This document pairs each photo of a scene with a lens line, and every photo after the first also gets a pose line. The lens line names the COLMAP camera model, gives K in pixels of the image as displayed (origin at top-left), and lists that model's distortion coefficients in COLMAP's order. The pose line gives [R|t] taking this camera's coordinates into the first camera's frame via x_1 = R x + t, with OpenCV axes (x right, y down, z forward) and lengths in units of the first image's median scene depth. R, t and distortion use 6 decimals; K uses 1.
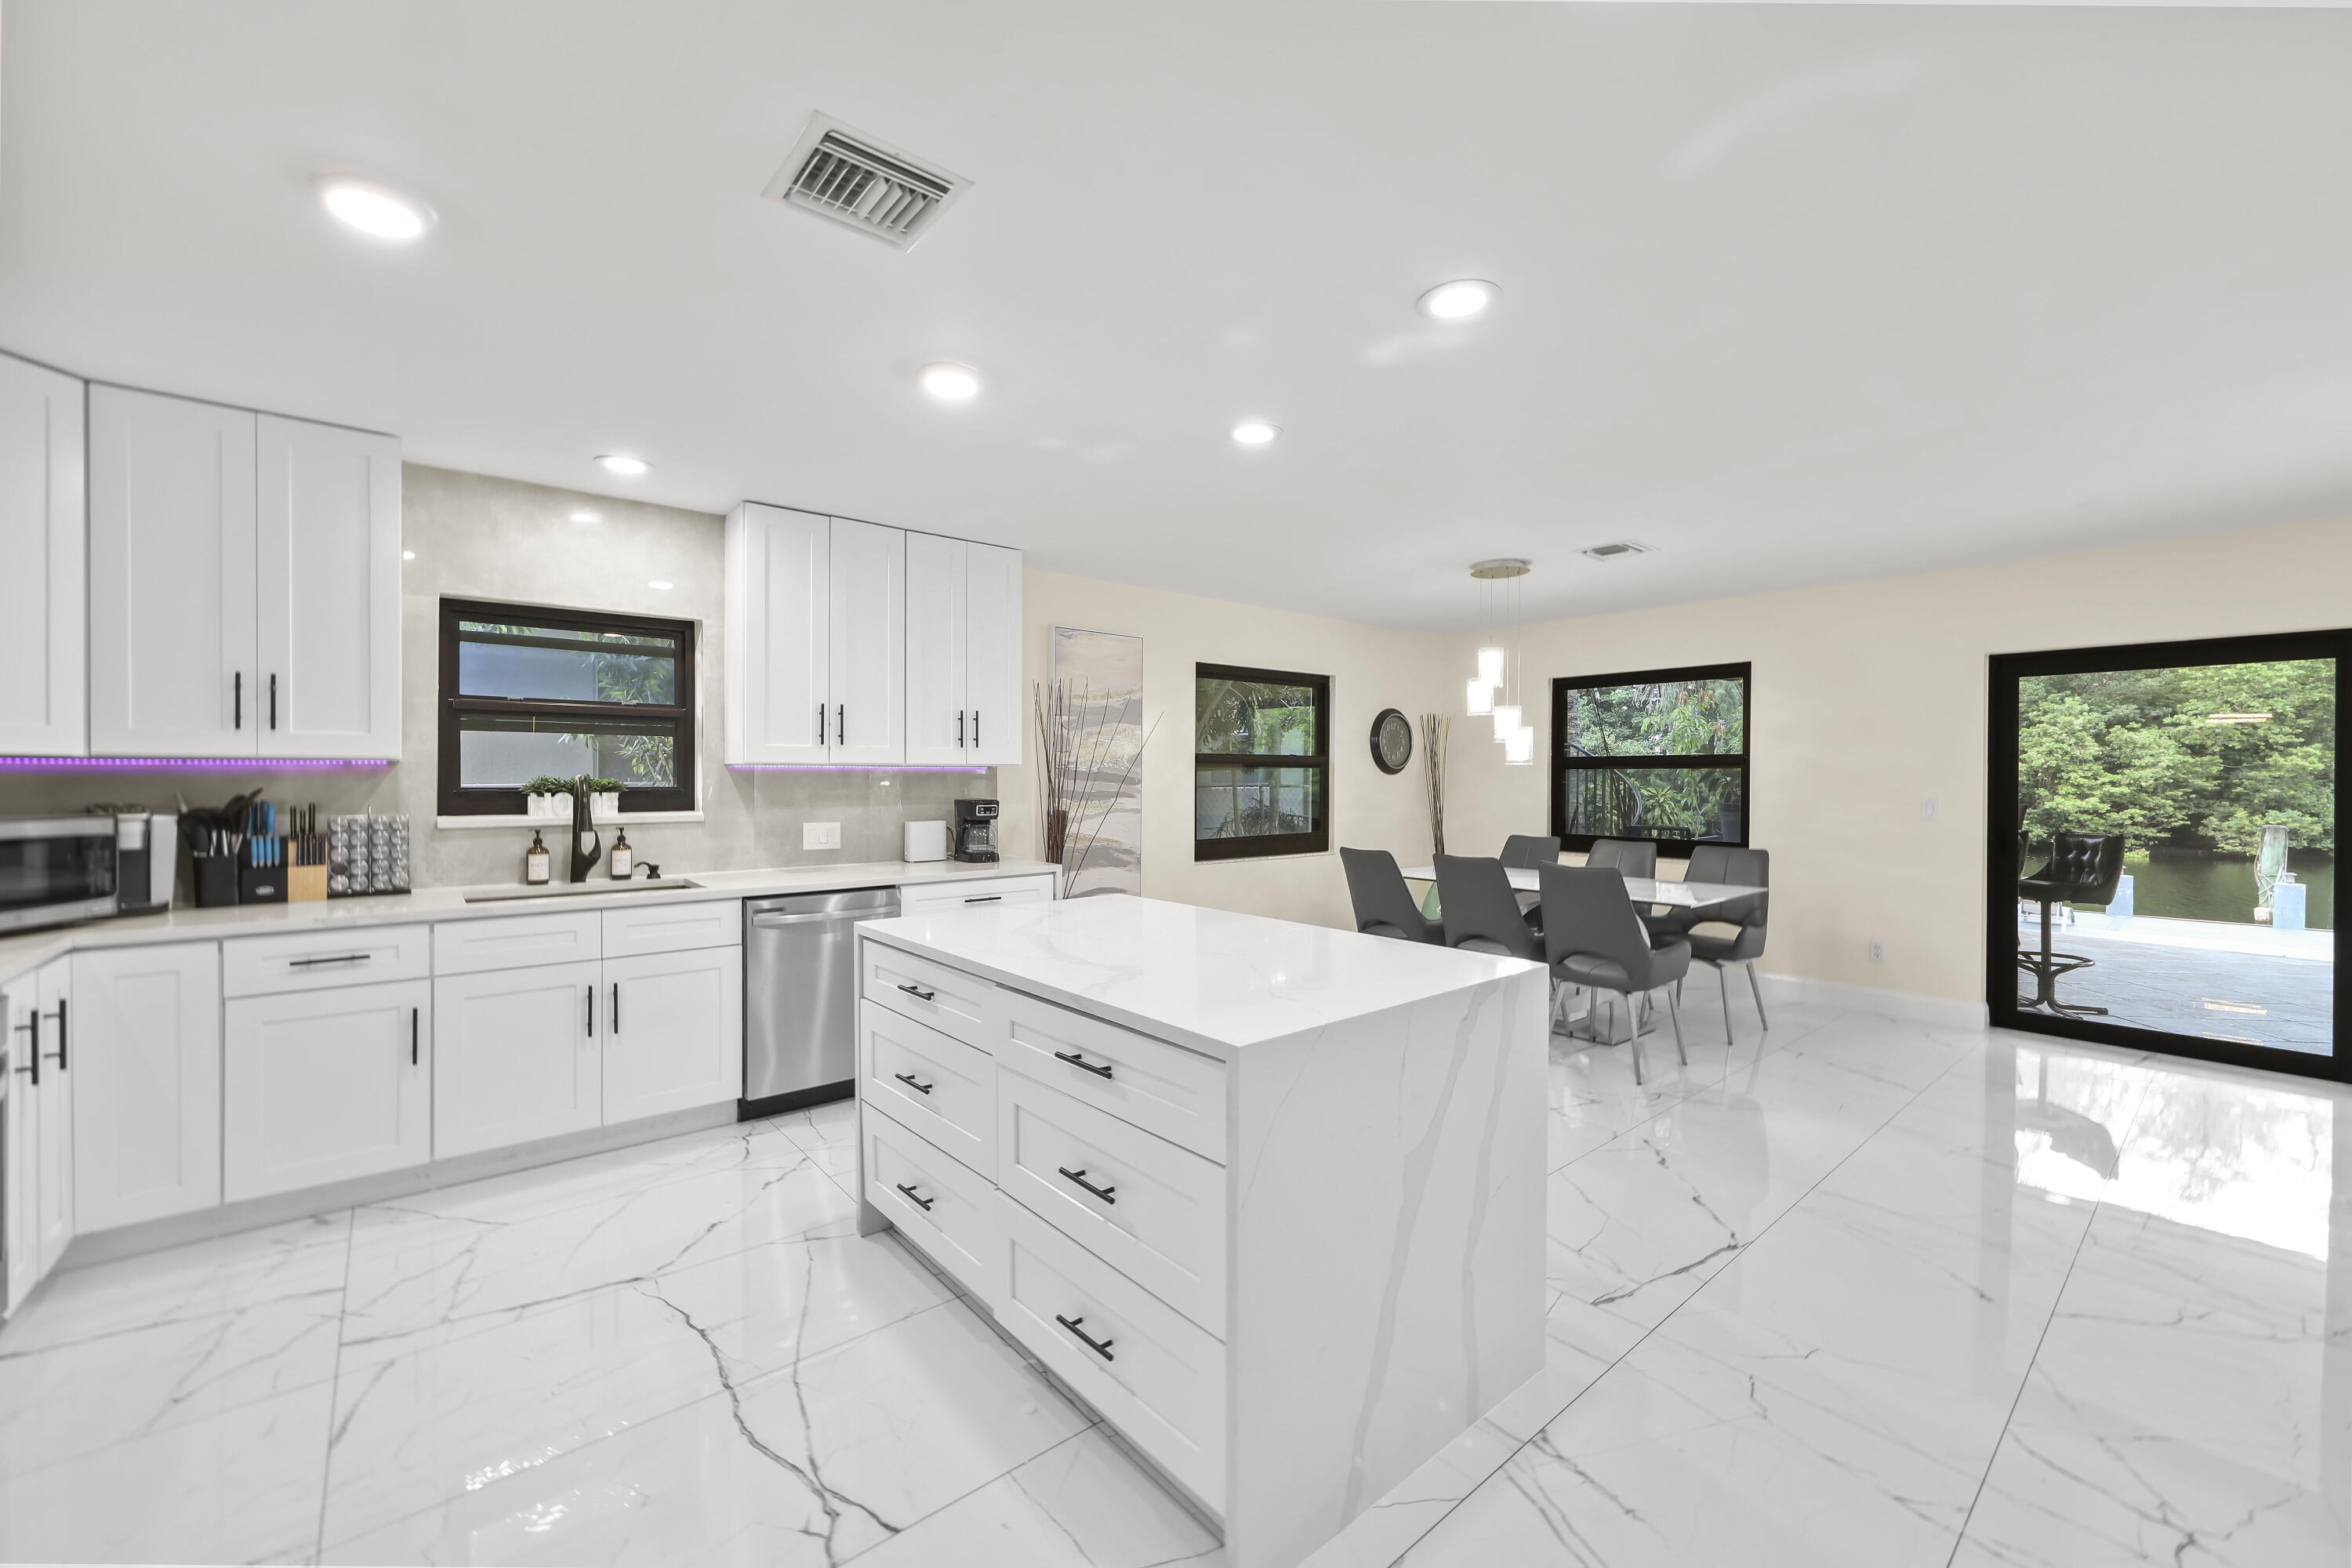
lens RADIAL K [[916.1, 0, 1168.3], [0, 916.1, 784.5], [0, 0, 1]] dist [0.003286, -0.000404]
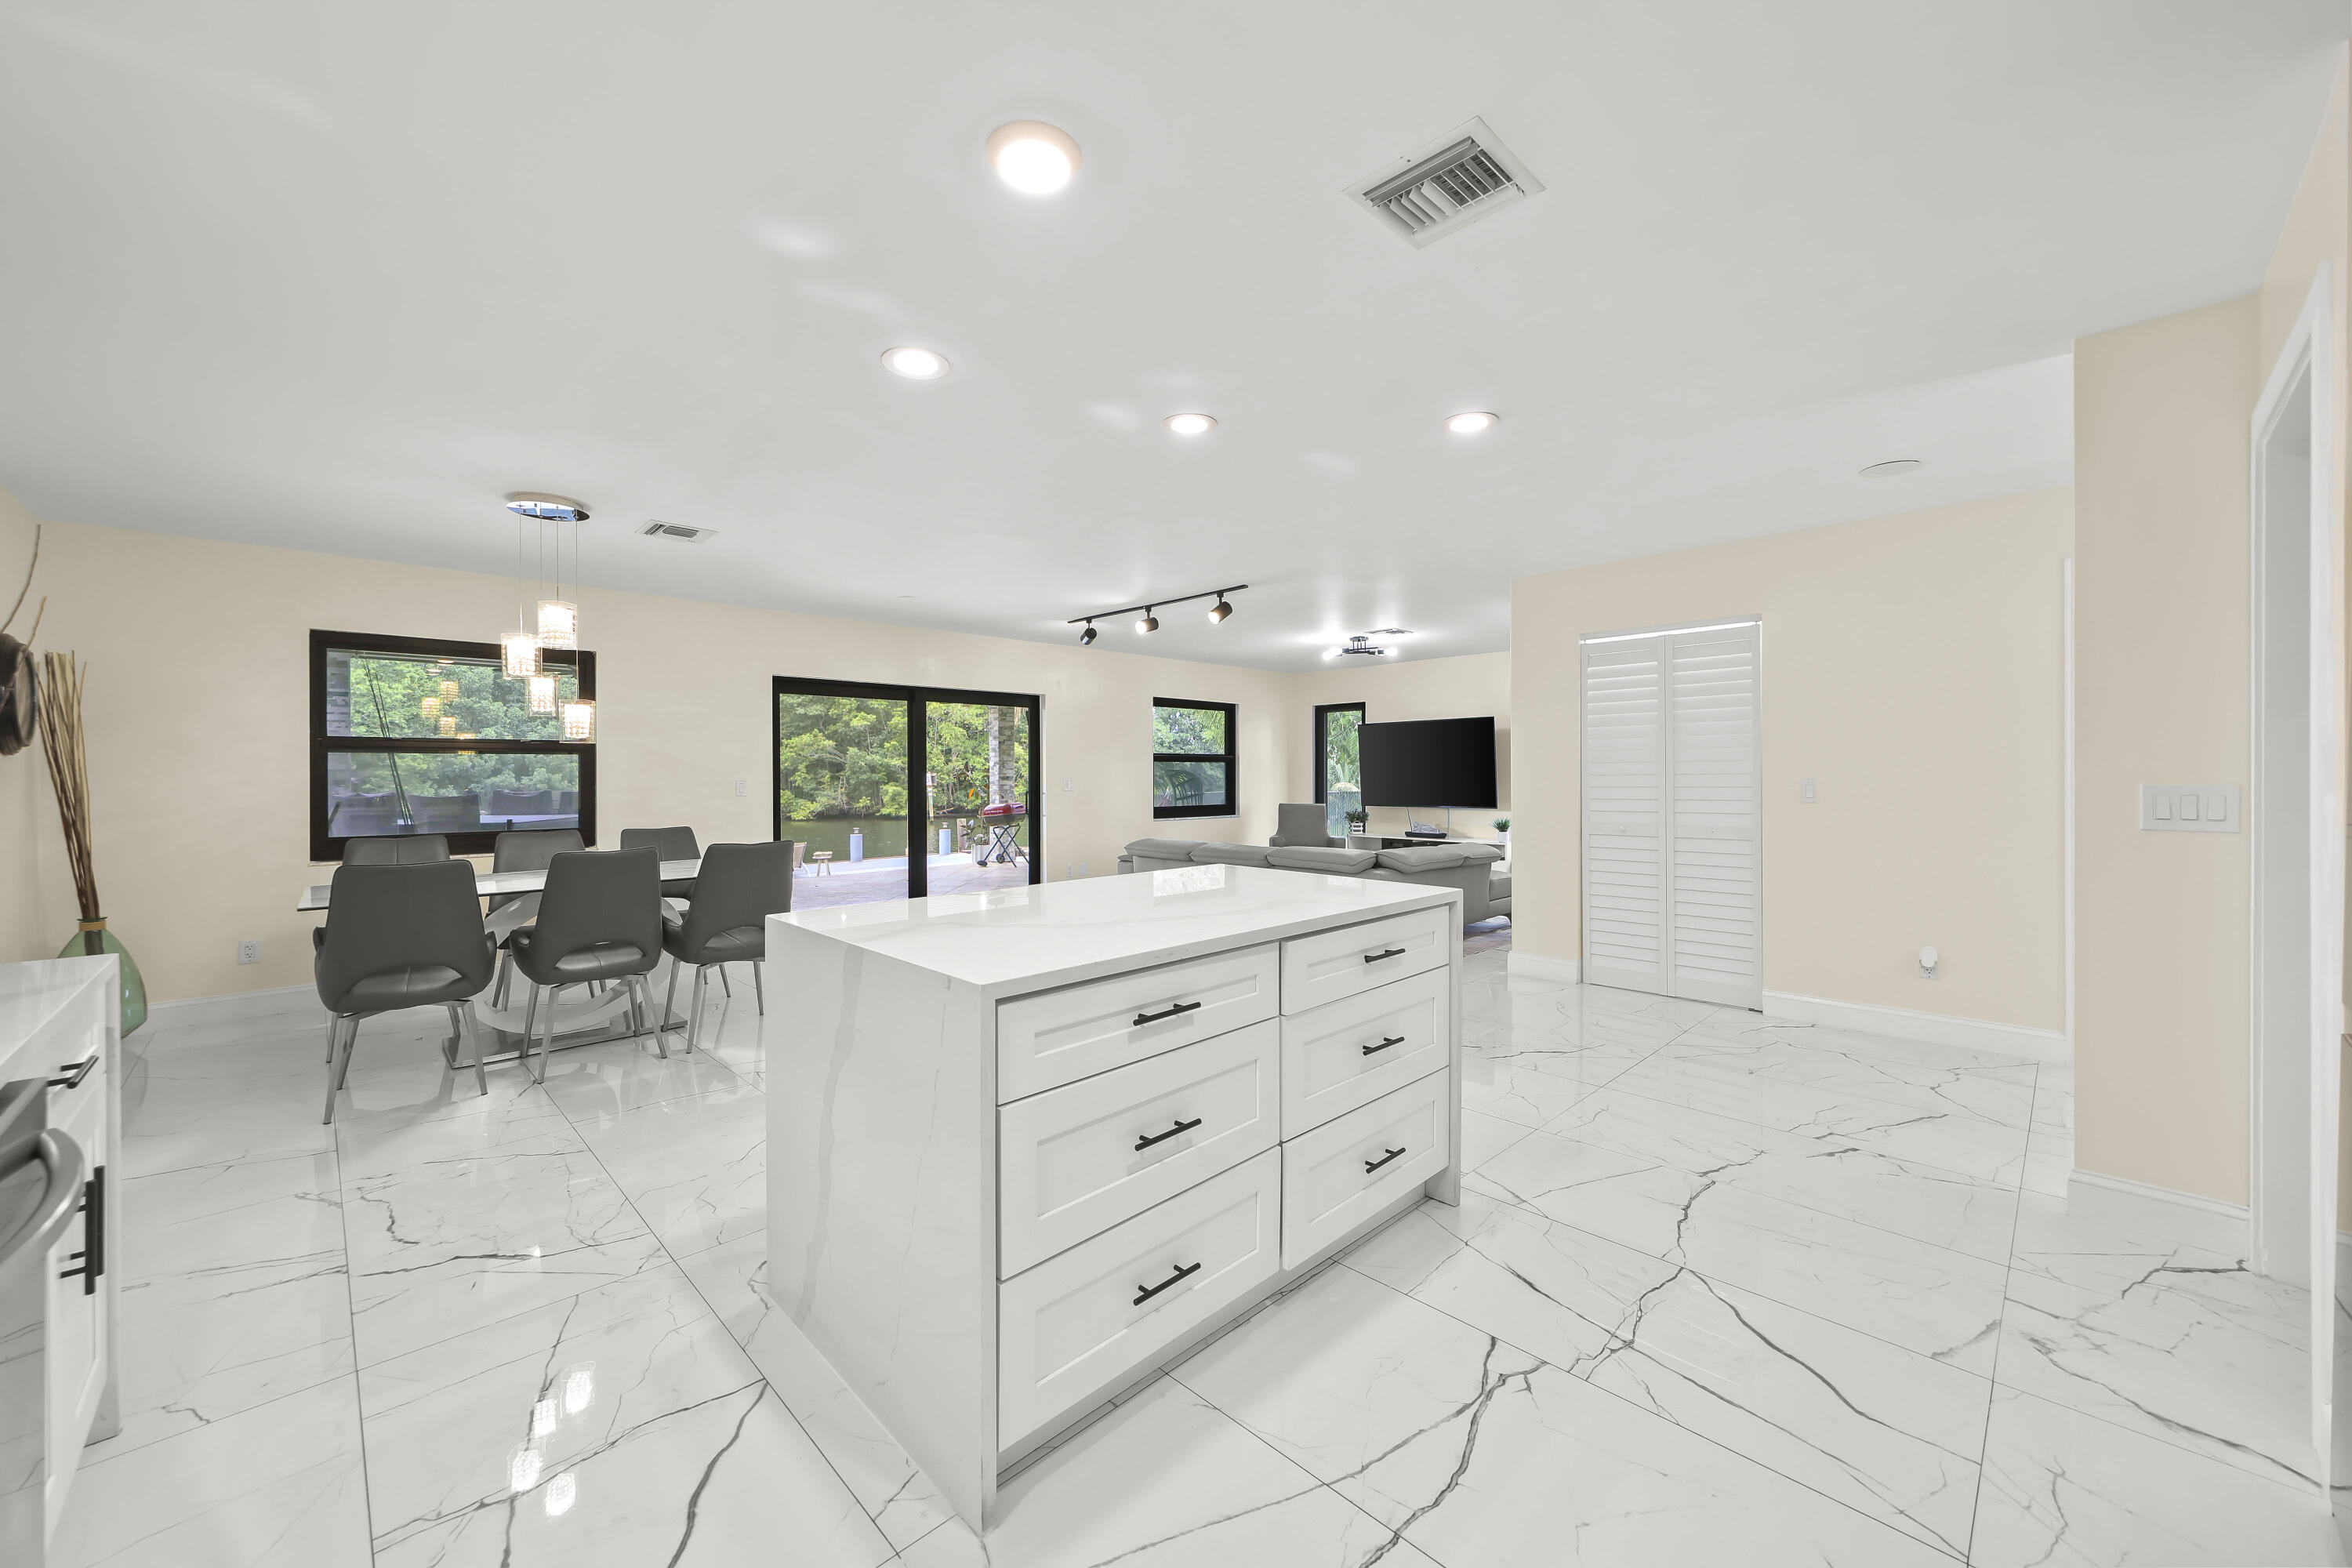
lens RADIAL K [[886.1, 0, 1172.4], [0, 886.1, 777.9], [0, 0, 1]] dist [-0.000867, 0.000210]
pose [[-0.079018, -0.006029, 0.996855, -0.589186], [0.014259, 0.999873, 0.007178, 0.015569], [-0.996771, 0.014781, -0.078922, 0.614600]]
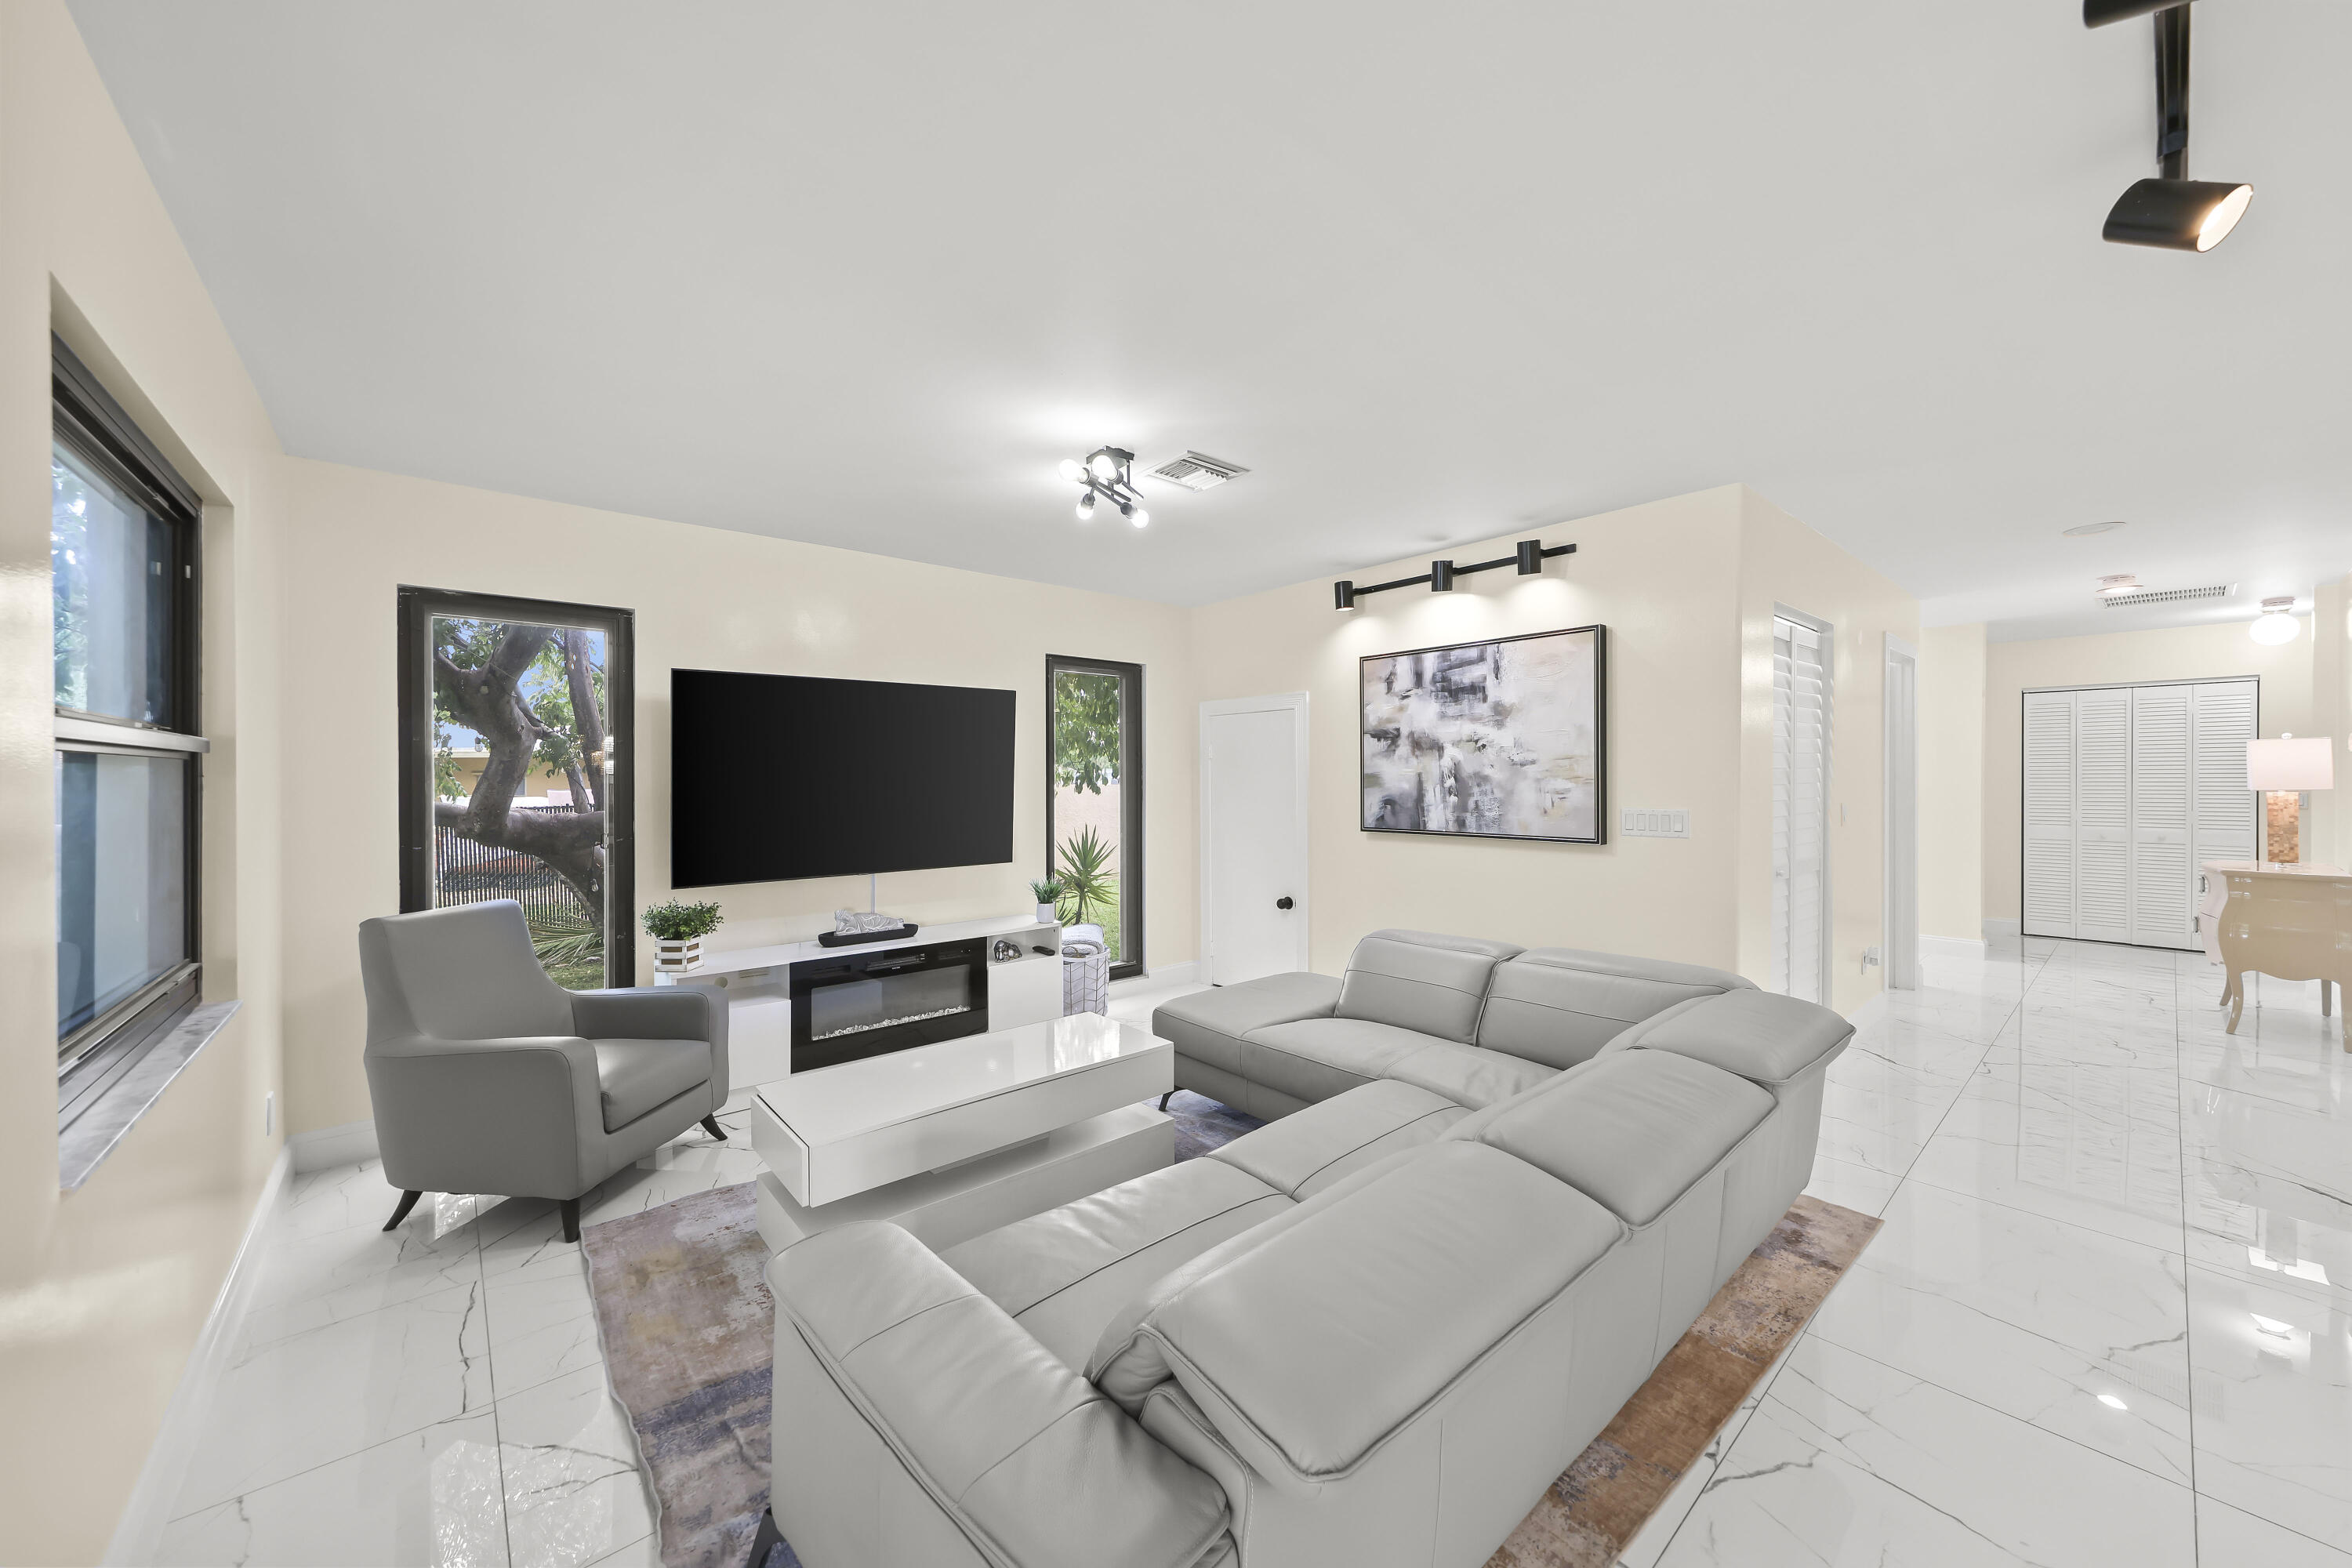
lens RADIAL K [[858.9, 0, 1174.2], [0, 858.9, 780.0], [0, 0, 1]] dist [-0.001534, -0.000111]
pose [[-0.999931, 0.000399, -0.011704, 1.289828], [0.000224, 0.999889, 0.014915, -0.007450], [0.011708, 0.014911, -0.999820, 0.789694]]
